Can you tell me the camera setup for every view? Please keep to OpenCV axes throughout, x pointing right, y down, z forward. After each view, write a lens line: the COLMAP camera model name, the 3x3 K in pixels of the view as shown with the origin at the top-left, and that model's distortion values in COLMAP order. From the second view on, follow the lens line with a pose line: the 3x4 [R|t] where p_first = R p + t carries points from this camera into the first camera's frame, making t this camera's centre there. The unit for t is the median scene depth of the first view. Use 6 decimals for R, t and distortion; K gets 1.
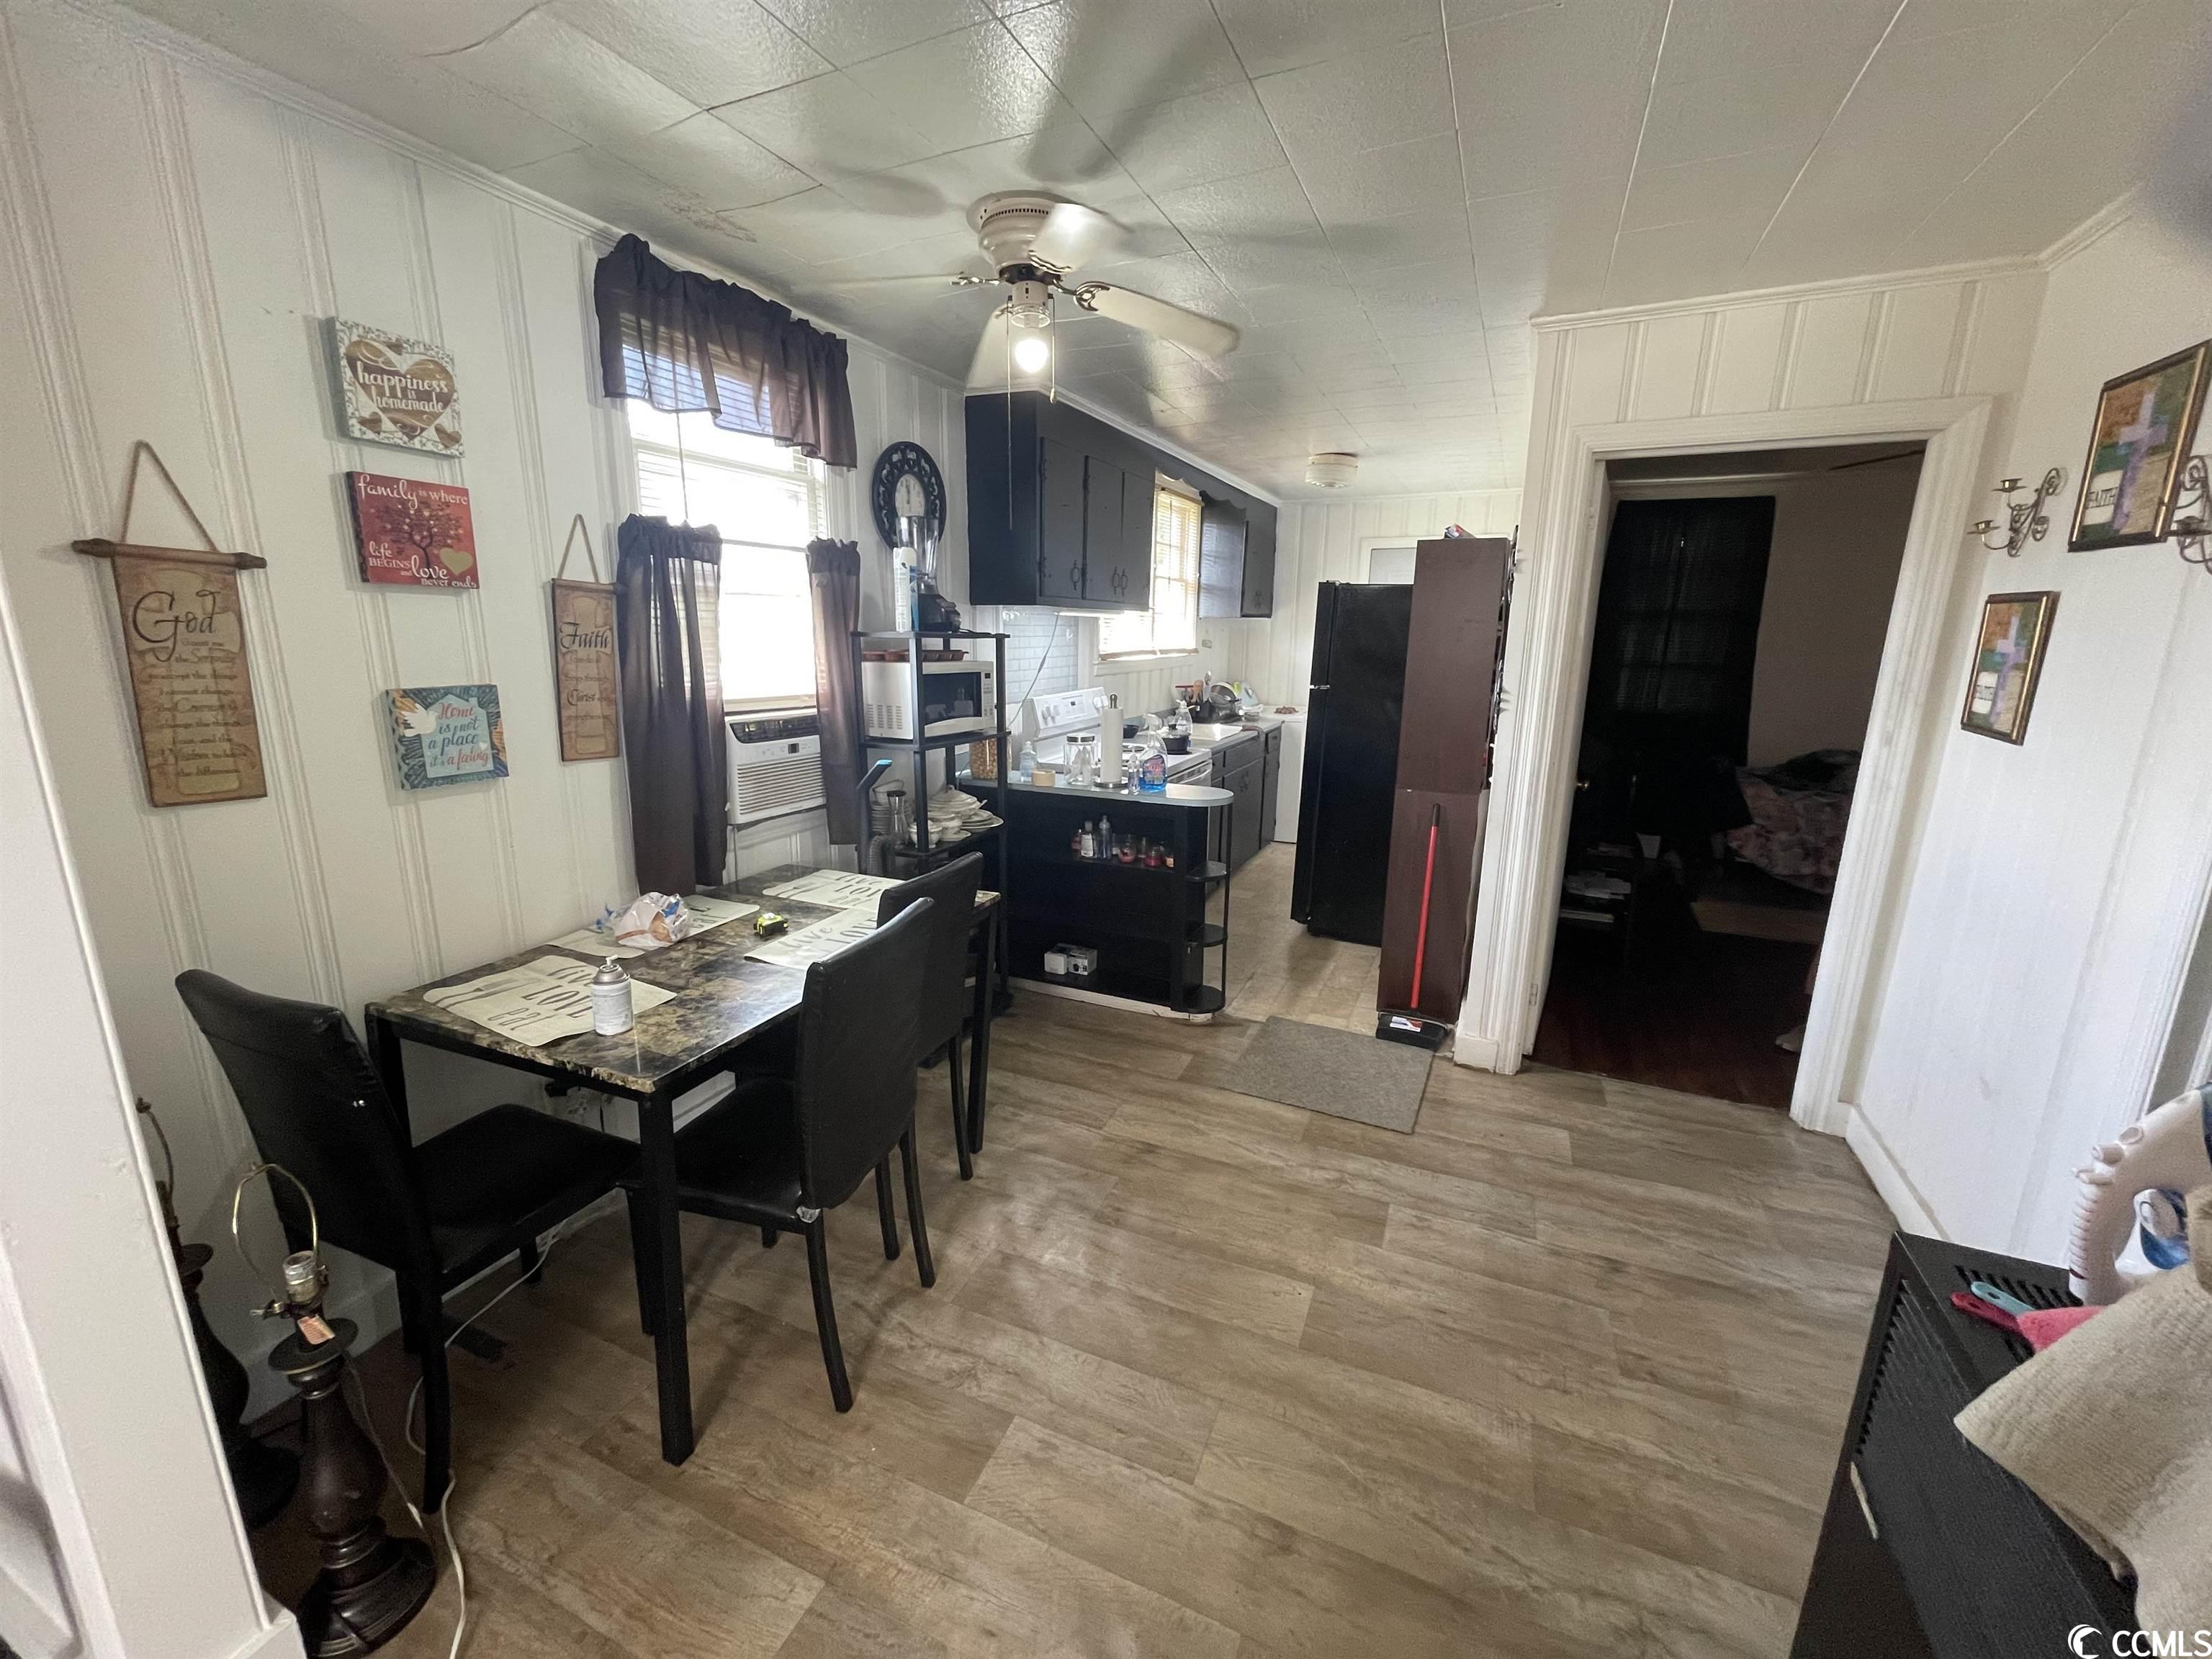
lens RADIAL K [[887.0, 0, 1092.6], [0, 887.0, 832.2], [0, 0, 1]] dist [-0.000880, 0.000297]
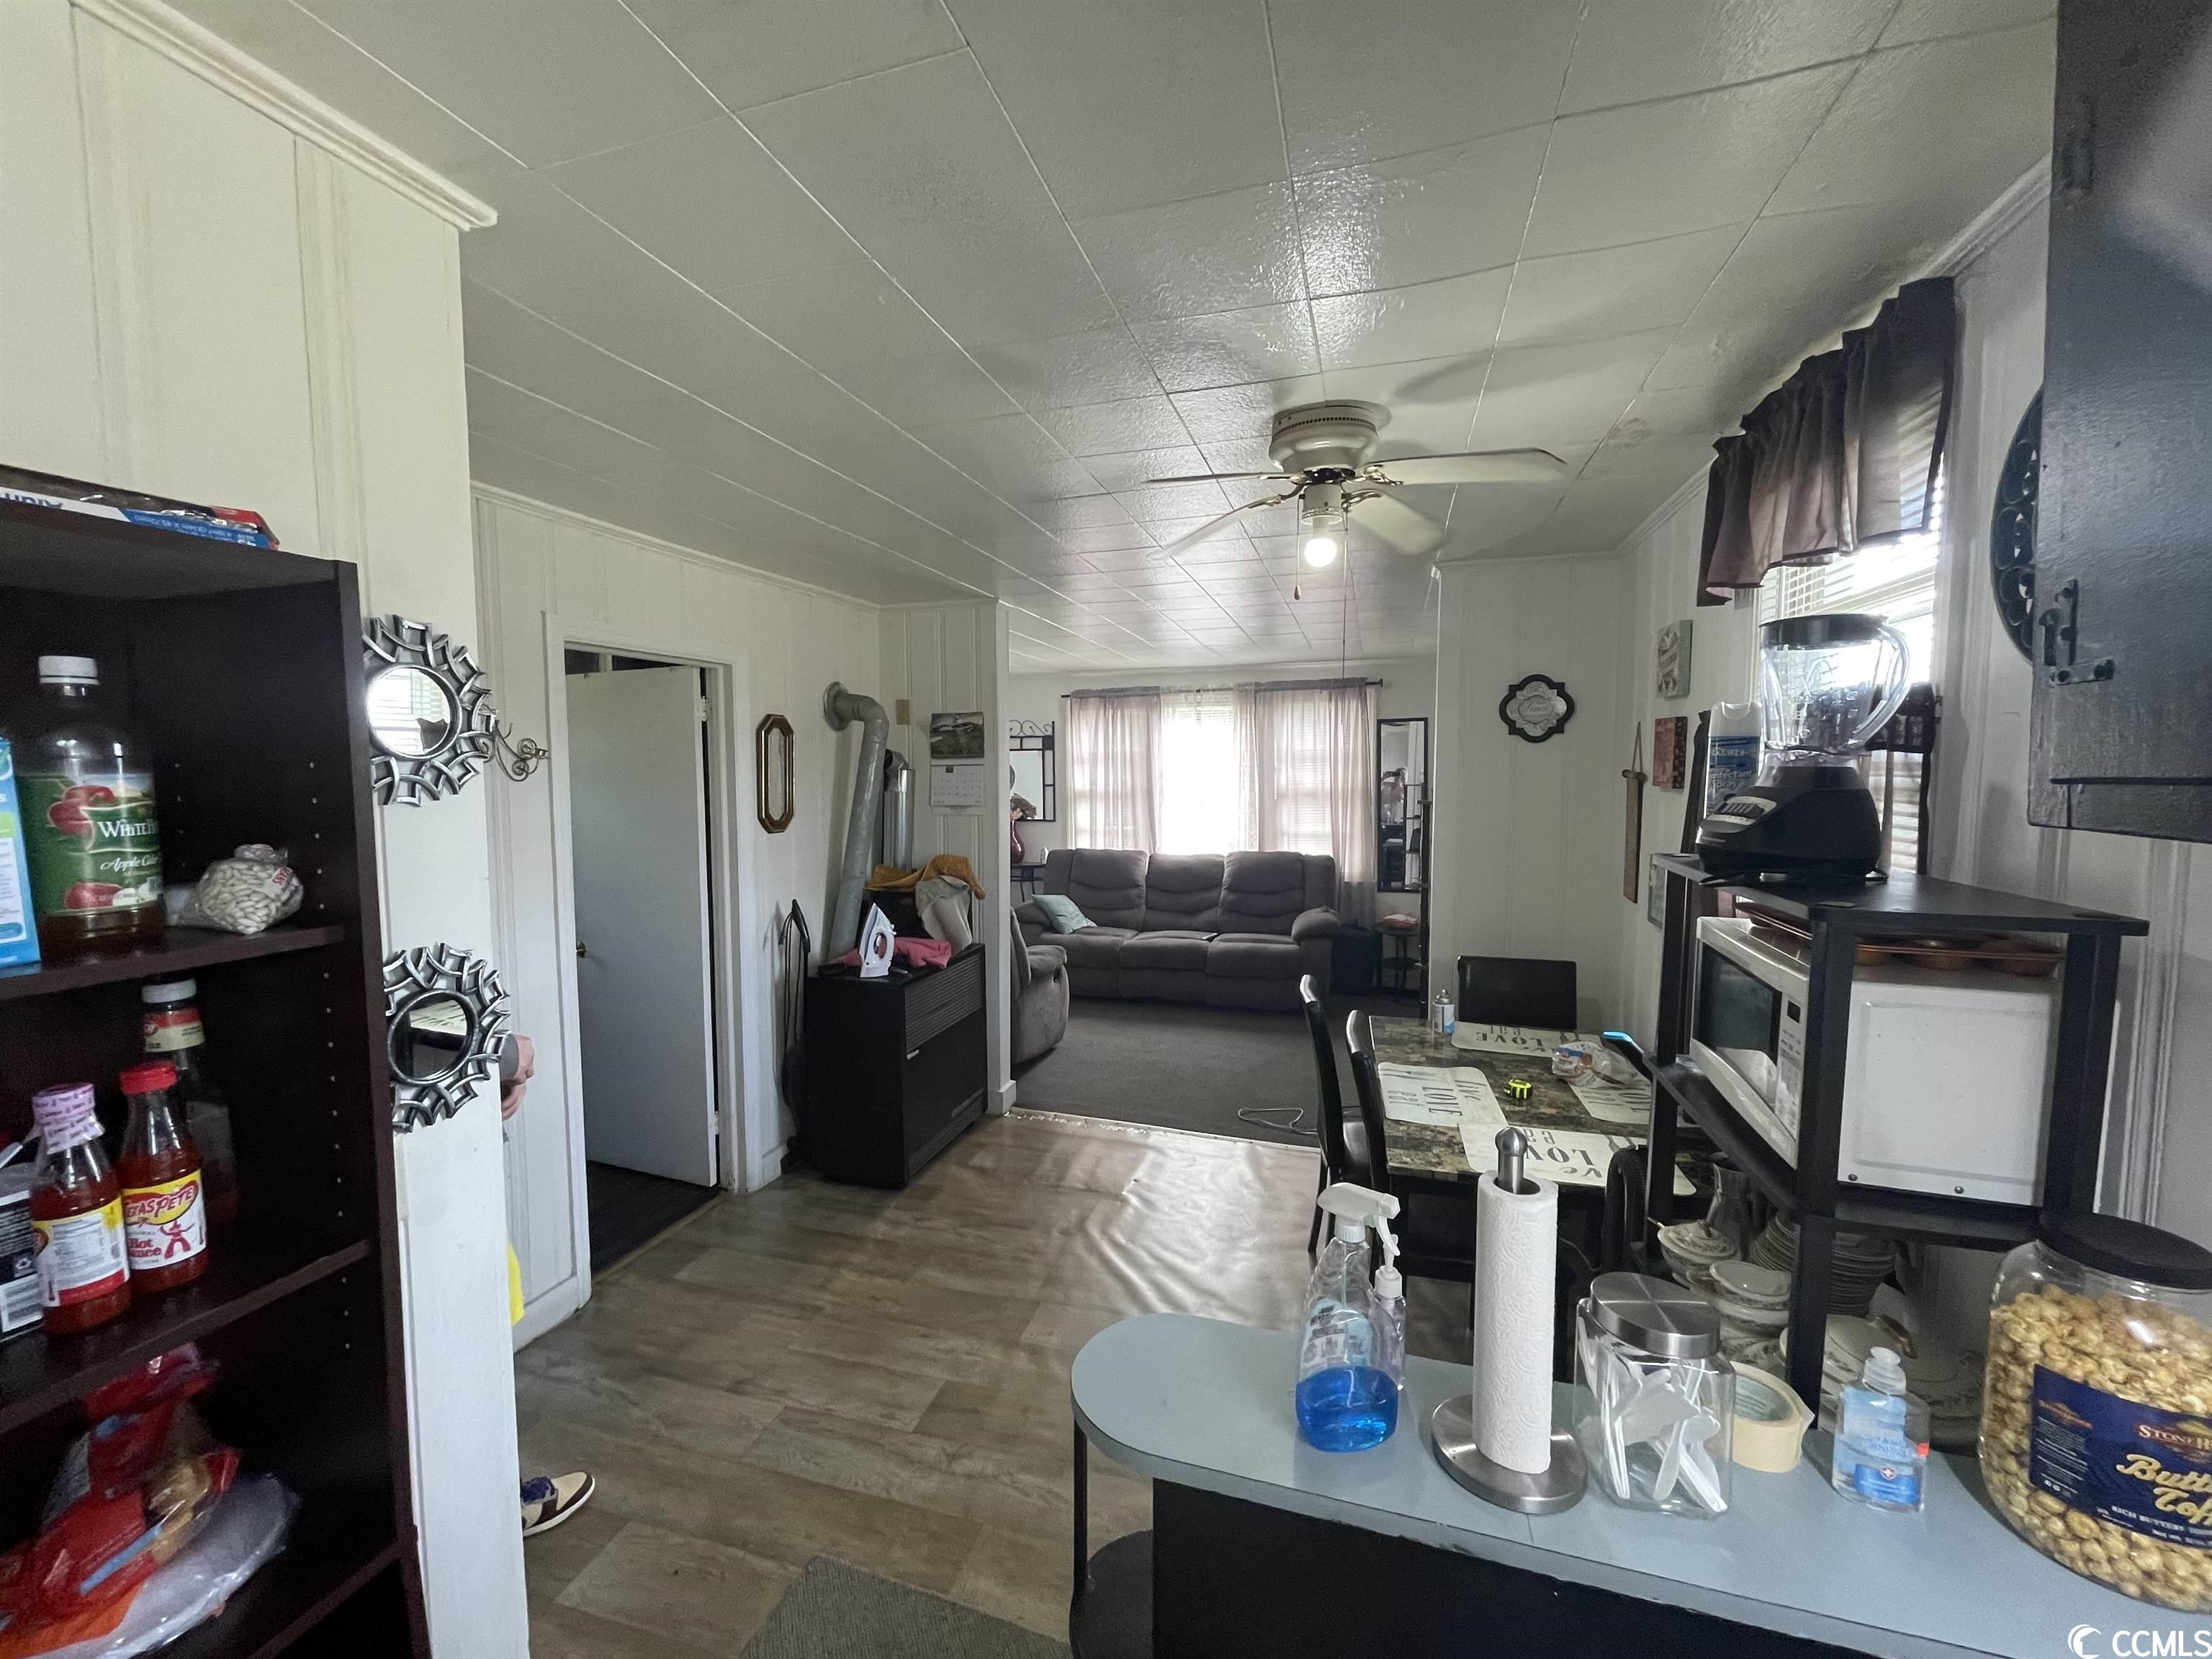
lens RADIAL K [[890.5, 0, 1098.7], [0, 890.5, 831.2], [0, 0, 1]] dist [0.000449, -0.000103]
pose [[-0.990612, -0.002944, -0.136673, 0.356858], [-0.043600, 0.954359, 0.295462, -0.597761], [0.129565, 0.298647, -0.945528, 2.247462]]
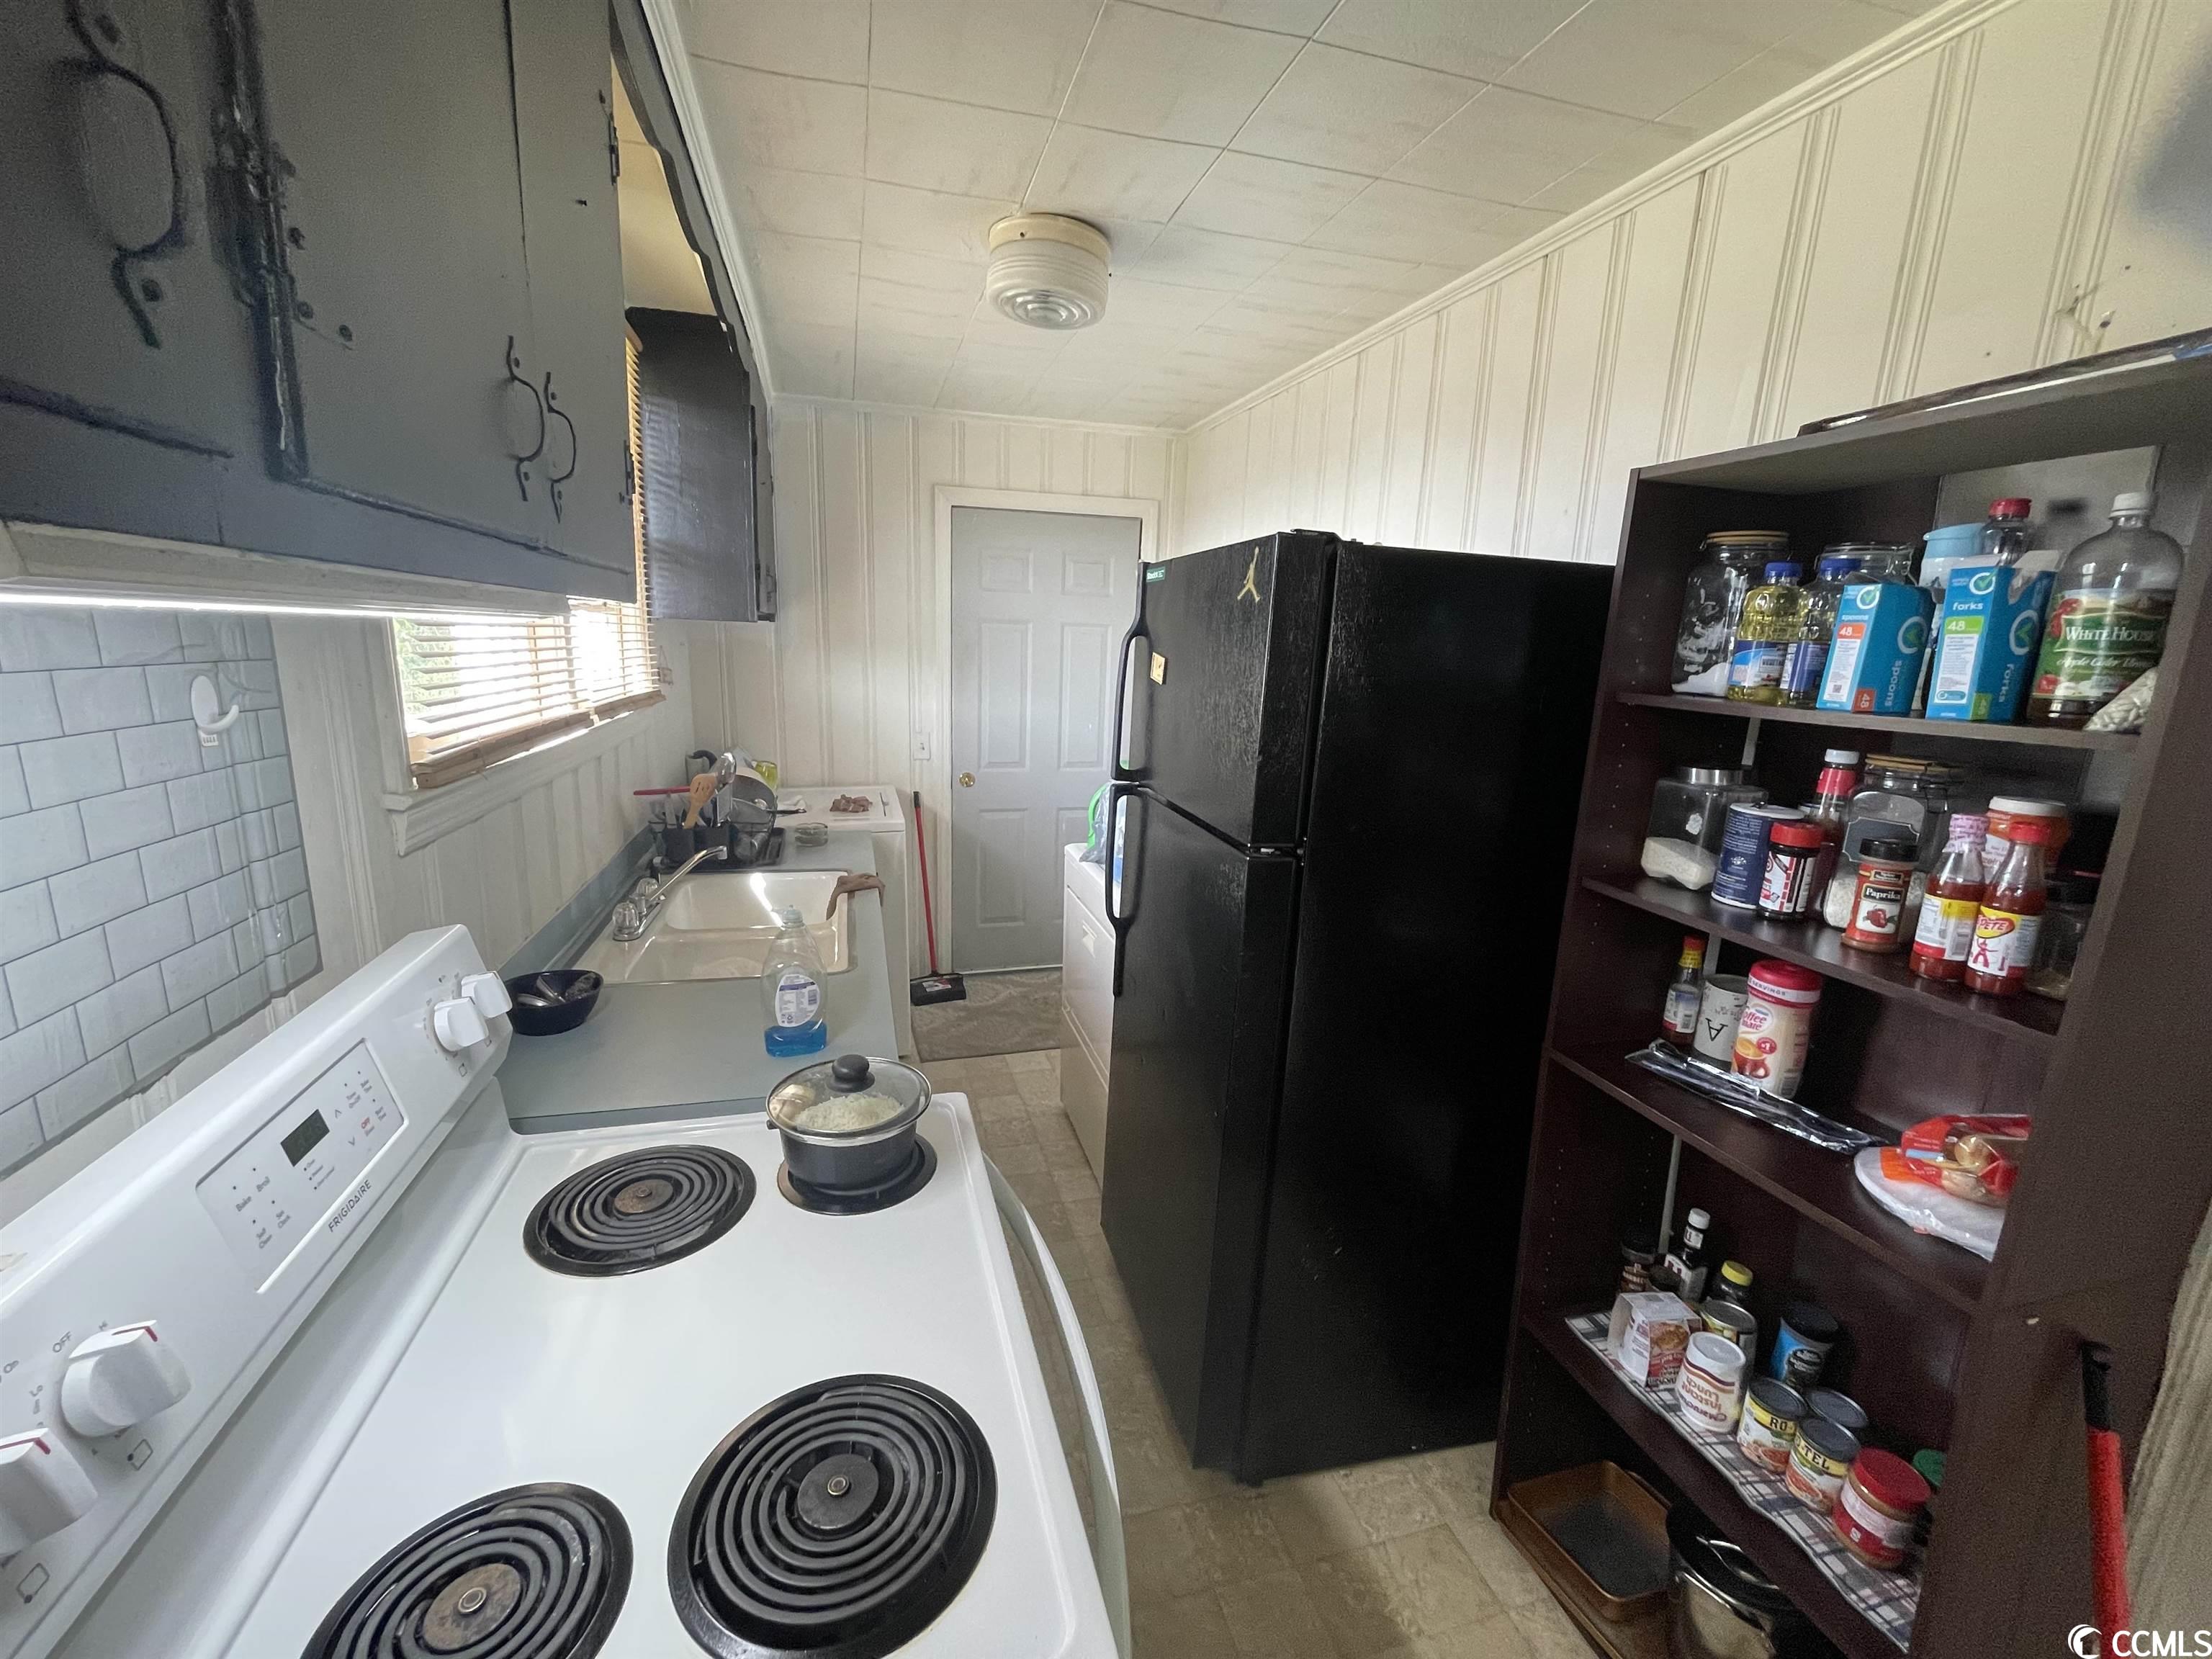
lens RADIAL K [[887.0, 0, 1092.6], [0, 887.0, 832.2], [0, 0, 1]] dist [-0.000880, 0.000297]
pose [[0.763810, -0.129897, 0.632235, -0.015601], [0.127968, 0.990571, 0.048920, -0.446876], [-0.632628, 0.043540, 0.773231, 1.785684]]
